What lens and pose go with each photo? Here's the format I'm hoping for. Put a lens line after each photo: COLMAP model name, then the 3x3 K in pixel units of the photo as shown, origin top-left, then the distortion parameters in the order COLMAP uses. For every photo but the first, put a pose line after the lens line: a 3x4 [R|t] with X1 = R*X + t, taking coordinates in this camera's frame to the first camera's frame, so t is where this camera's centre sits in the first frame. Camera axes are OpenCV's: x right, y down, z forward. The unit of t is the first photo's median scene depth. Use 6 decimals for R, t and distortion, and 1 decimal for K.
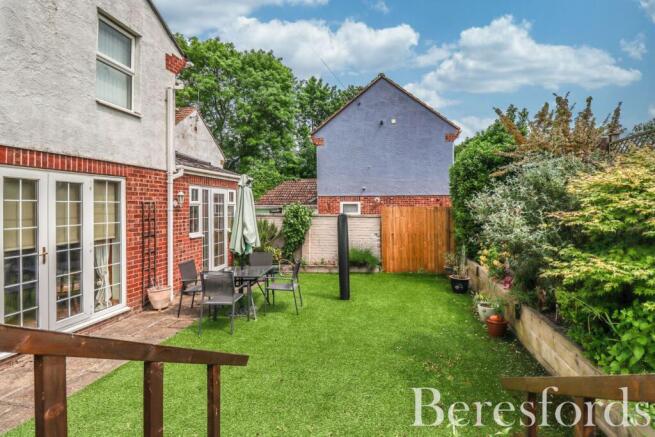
lens RADIAL K [[307.9, 0, 349.7], [0, 307.9, 206.4], [0, 0, 1]] dist [-0.020615, -0.001583]
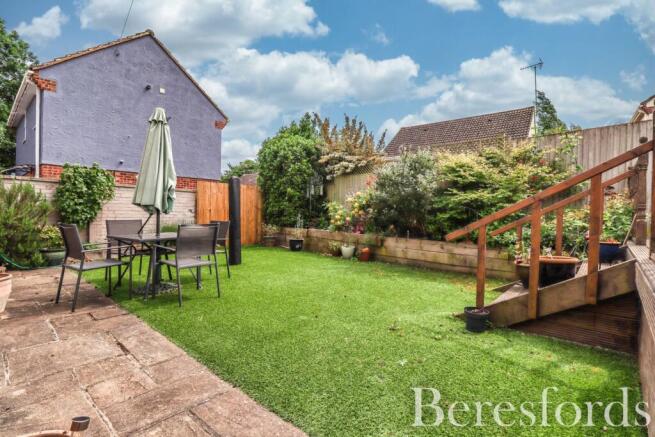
lens RADIAL K [[307.9, 0, 331.8], [0, 307.9, 218.0], [0, 0, 1]] dist [-0.020615, -0.001583]
pose [[0.547225, -0.000469, 0.836986, -0.327298], [-0.025843, 0.999514, 0.017456, 0.062182], [-0.836587, -0.031182, 0.546946, 0.098568]]
